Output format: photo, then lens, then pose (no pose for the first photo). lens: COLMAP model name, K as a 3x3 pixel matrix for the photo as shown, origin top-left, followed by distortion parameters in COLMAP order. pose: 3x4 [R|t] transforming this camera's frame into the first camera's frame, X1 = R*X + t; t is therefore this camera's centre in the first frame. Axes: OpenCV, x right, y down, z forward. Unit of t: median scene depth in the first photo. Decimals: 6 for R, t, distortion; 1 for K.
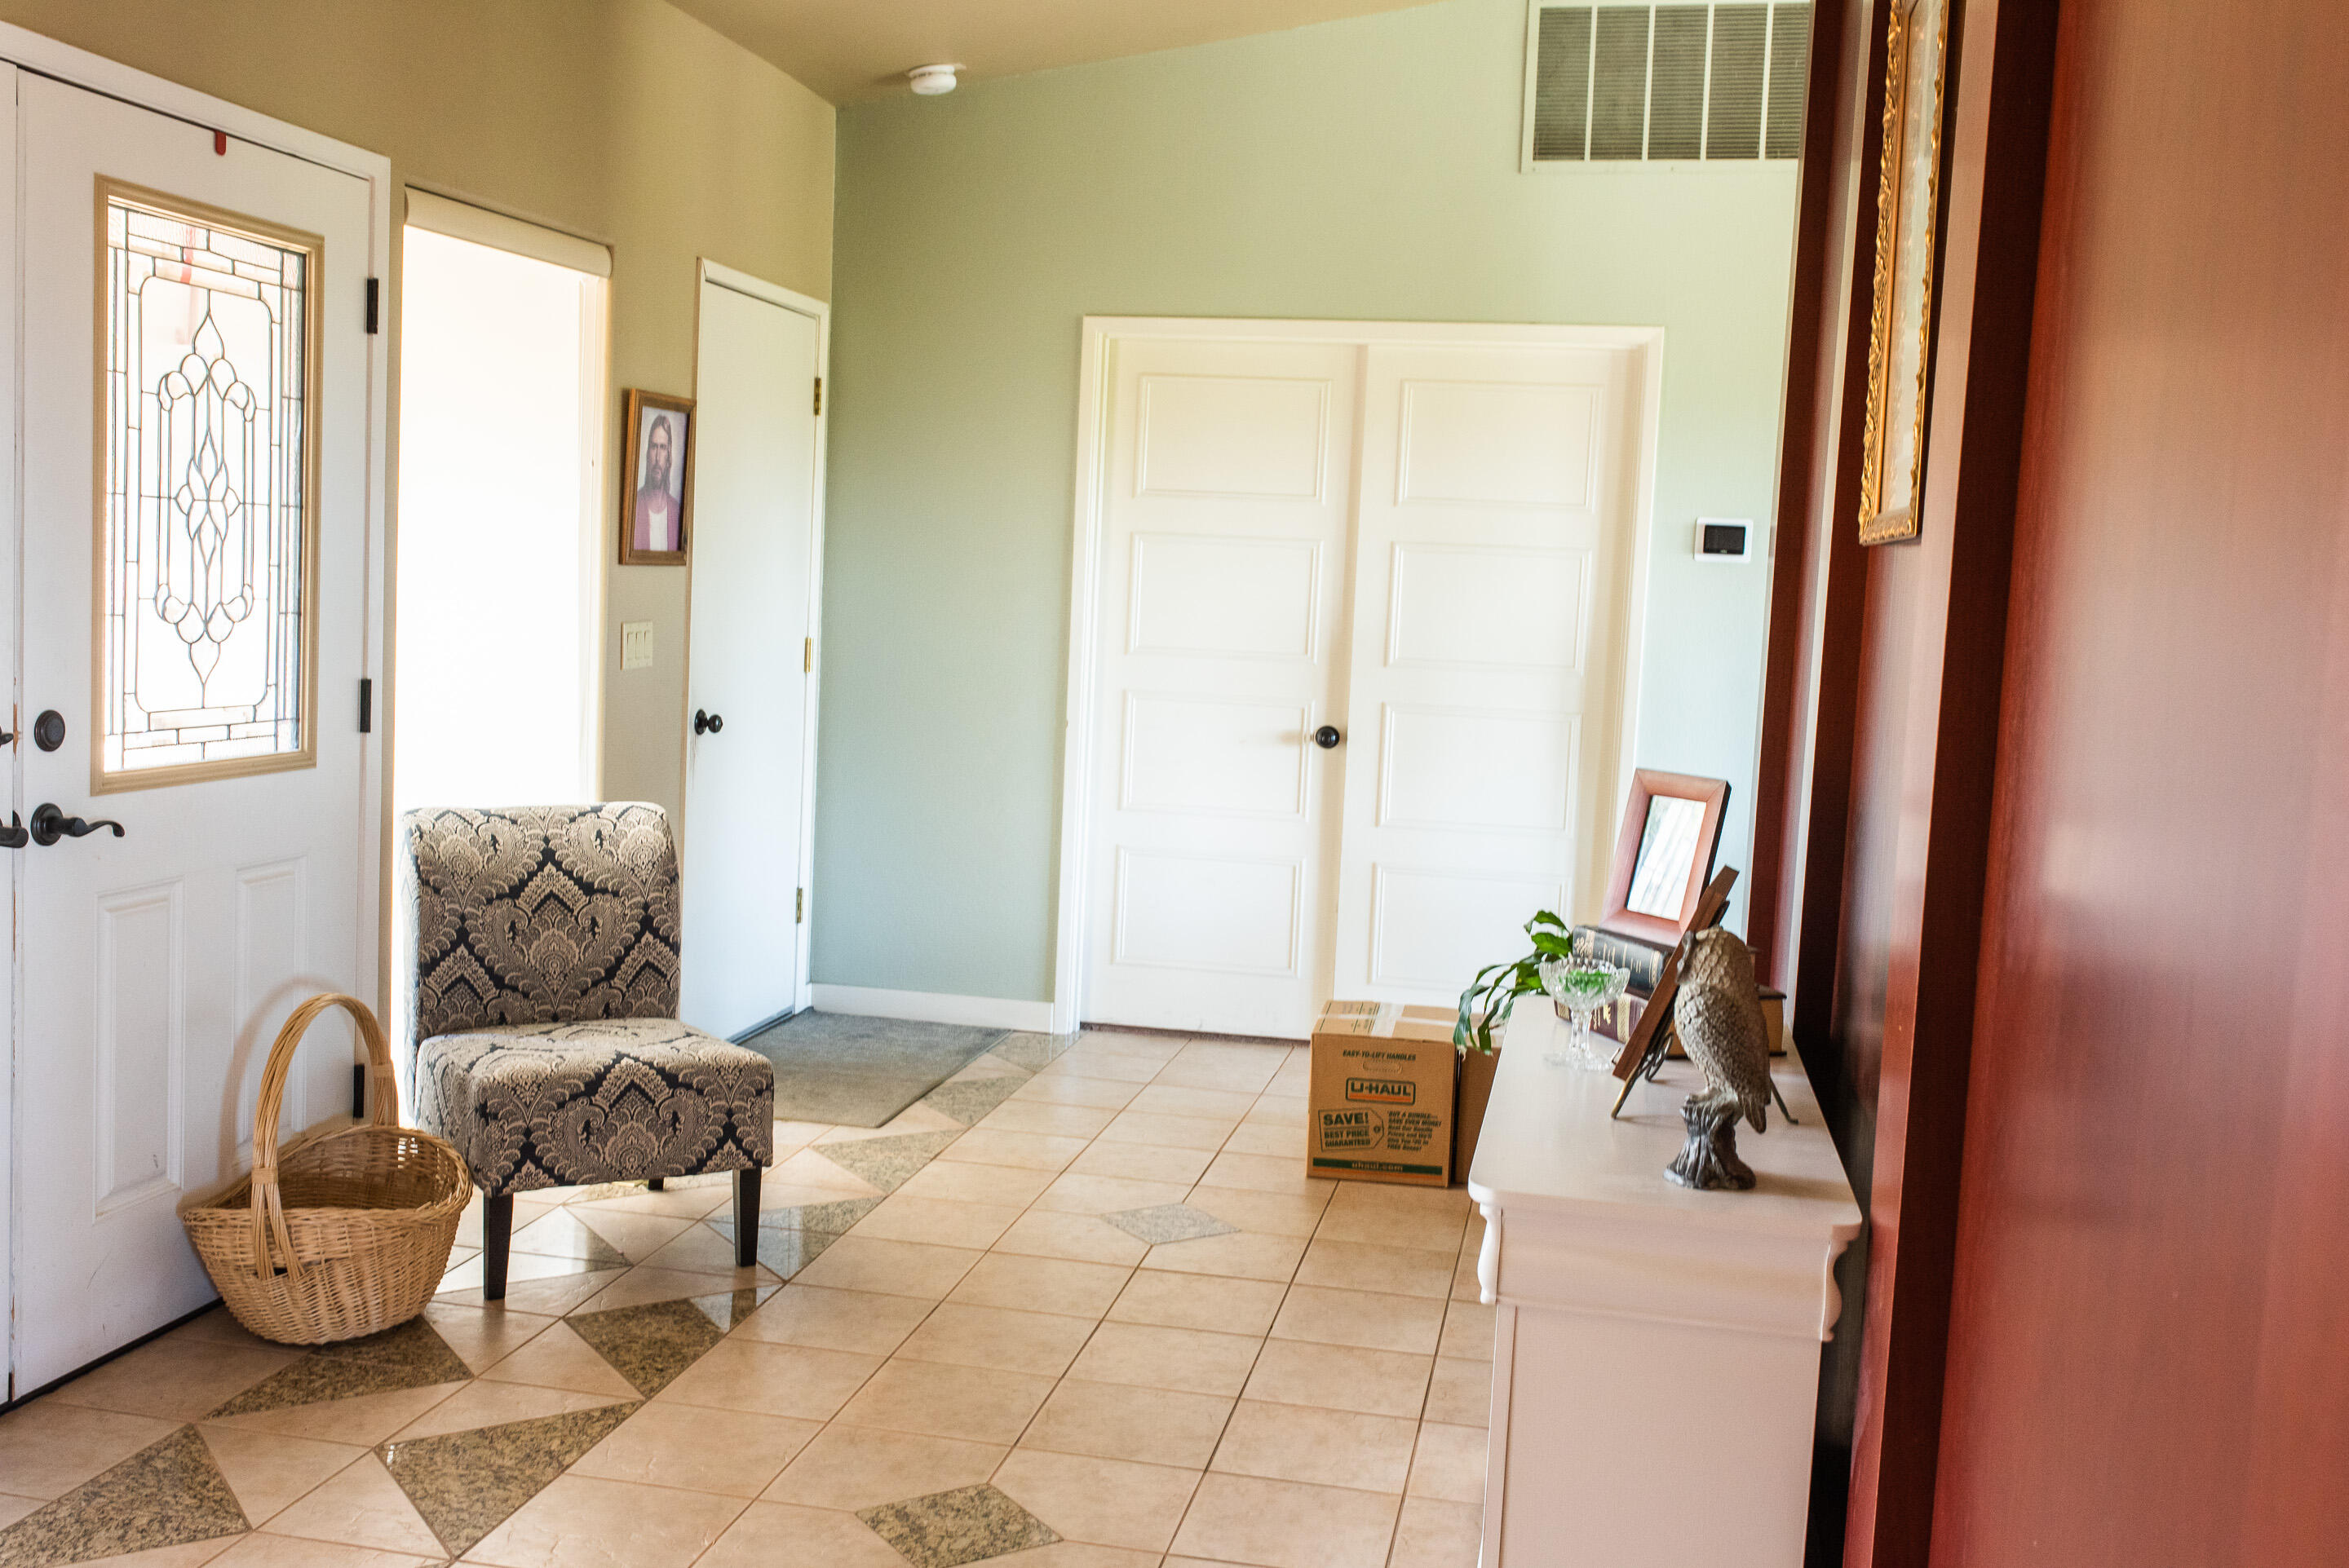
lens RADIAL K [[2223.4, 0, 1174.5], [0, 2223.4, 784.0], [0, 0, 1]] dist [0.000313, 0.013995]
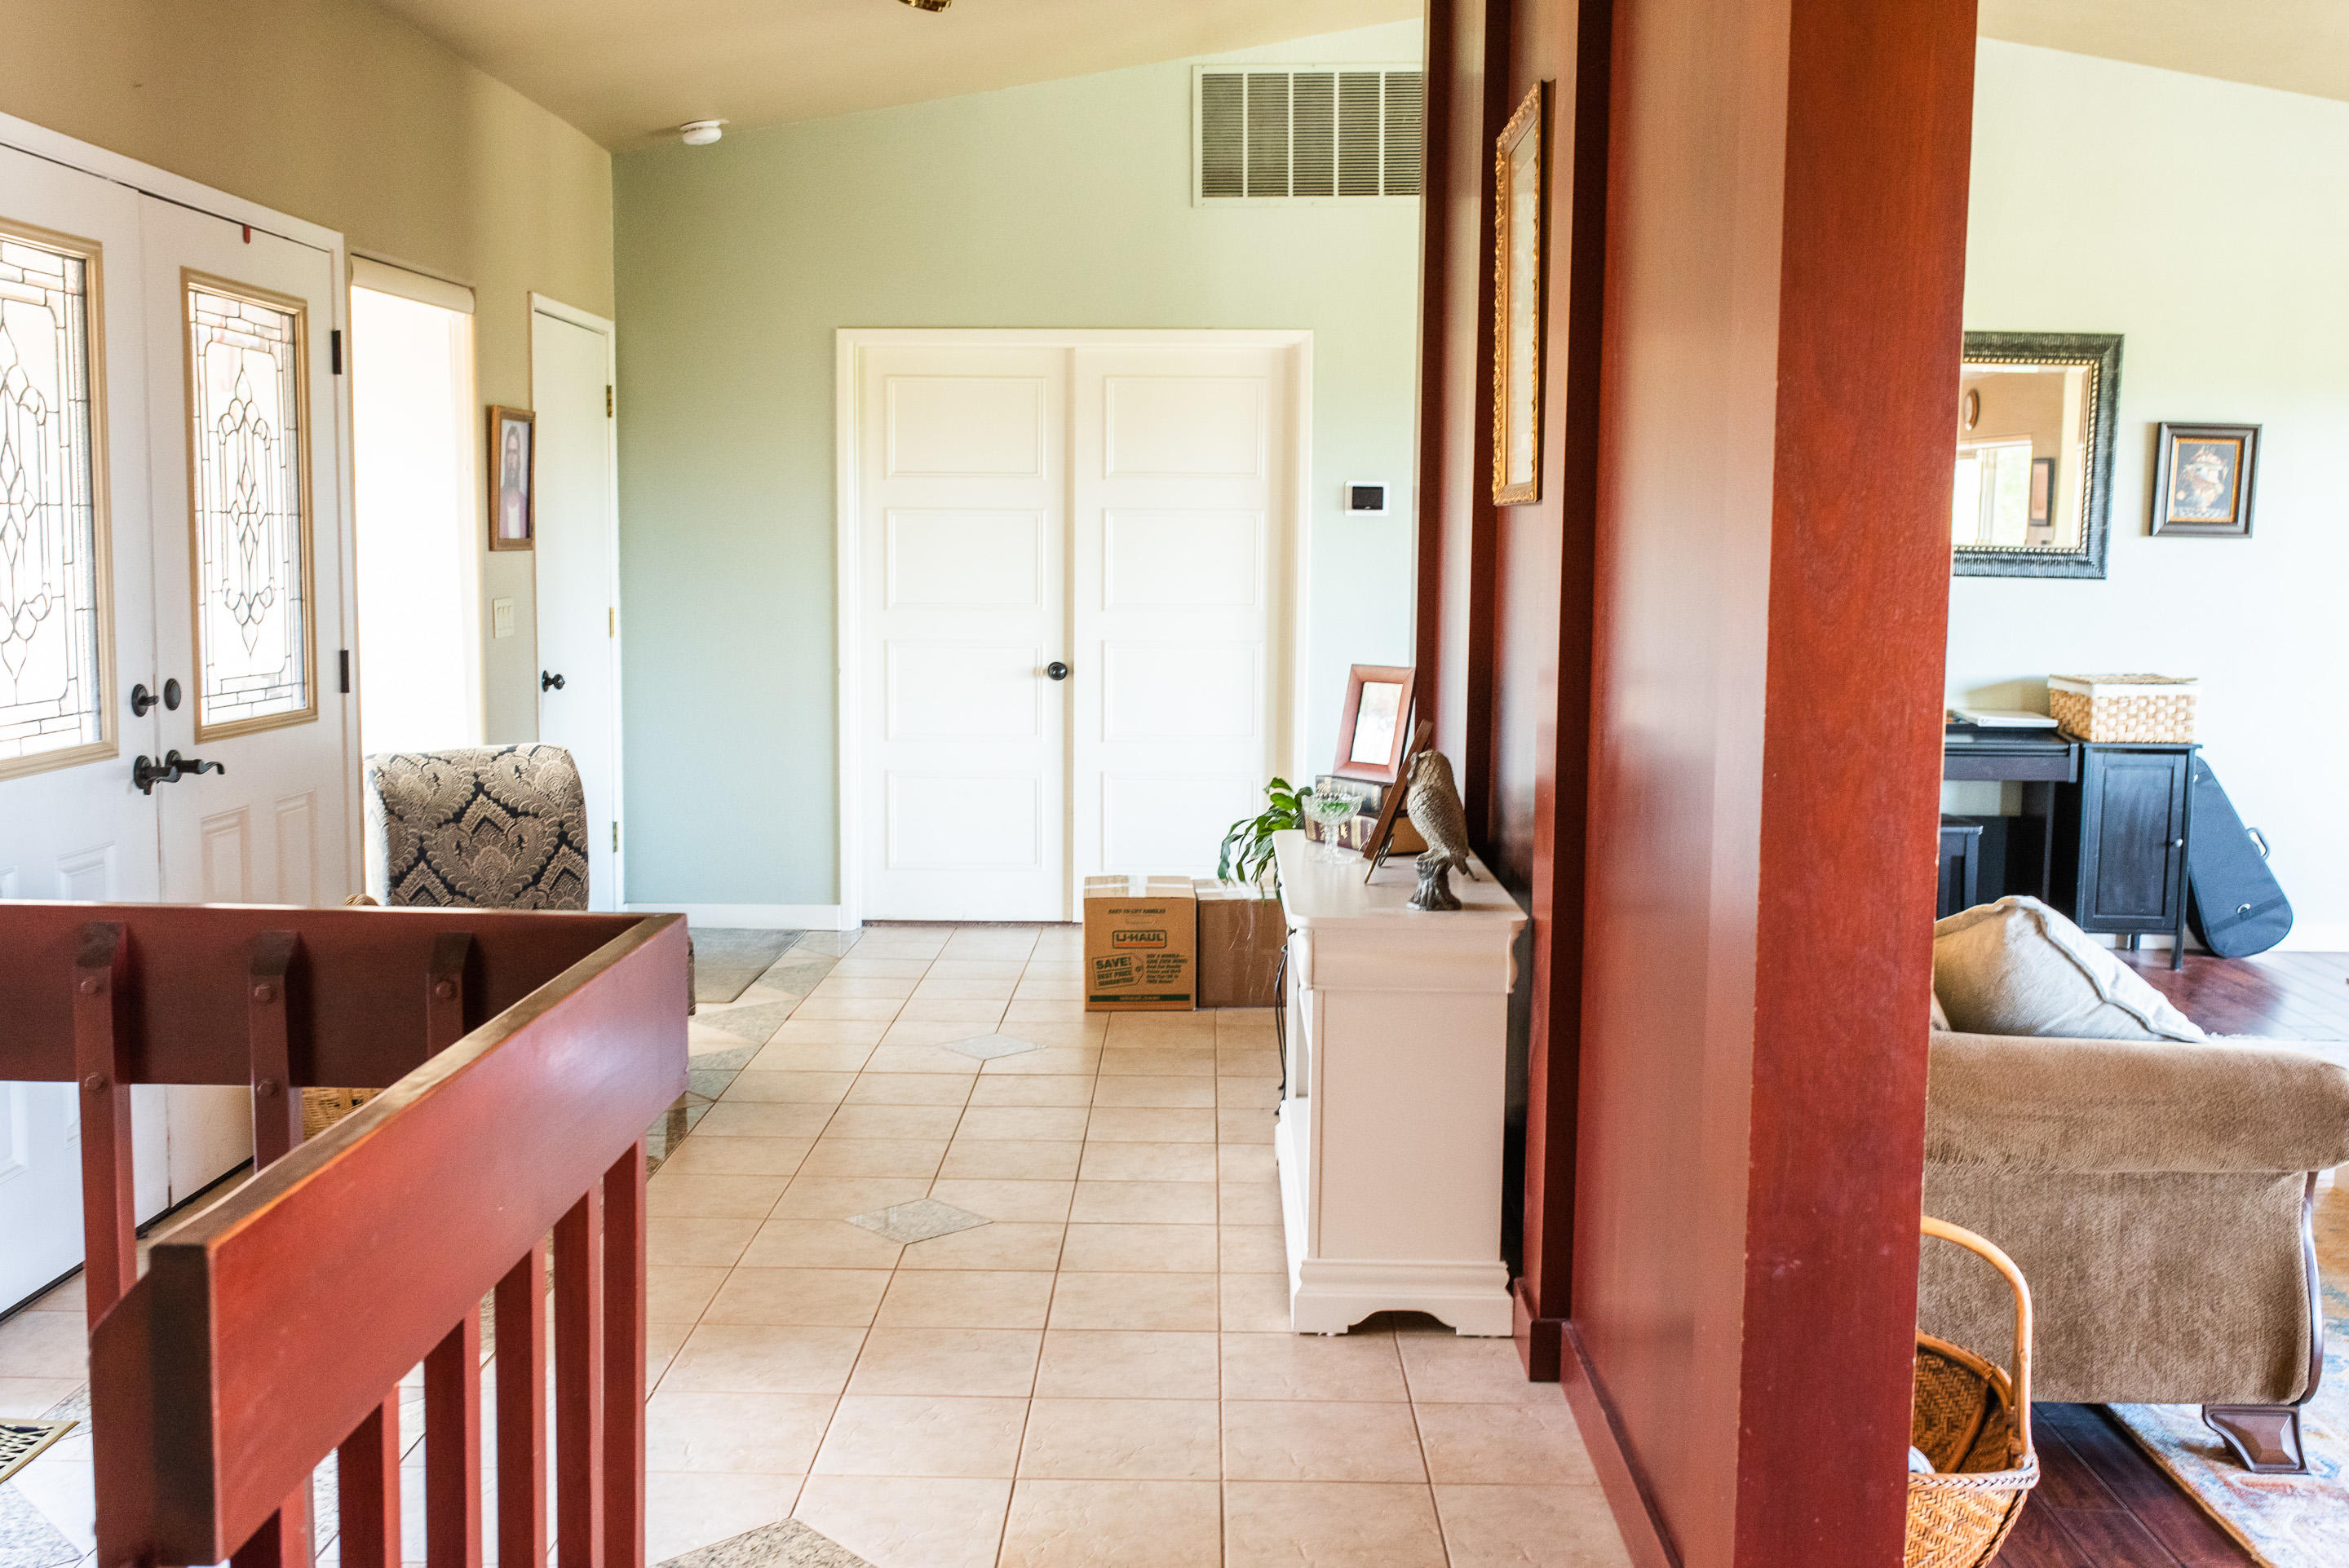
lens RADIAL K [[2236.6, 0, 1174.5], [0, 2236.6, 784.0], [0, 0, 1]] dist [0.002955, -0.000998]
pose [[0.982845, -0.056389, 0.175604, -0.118944], [0.053276, 0.998329, 0.022392, 0.022816], [-0.176573, -0.012652, 0.984206, -0.297611]]
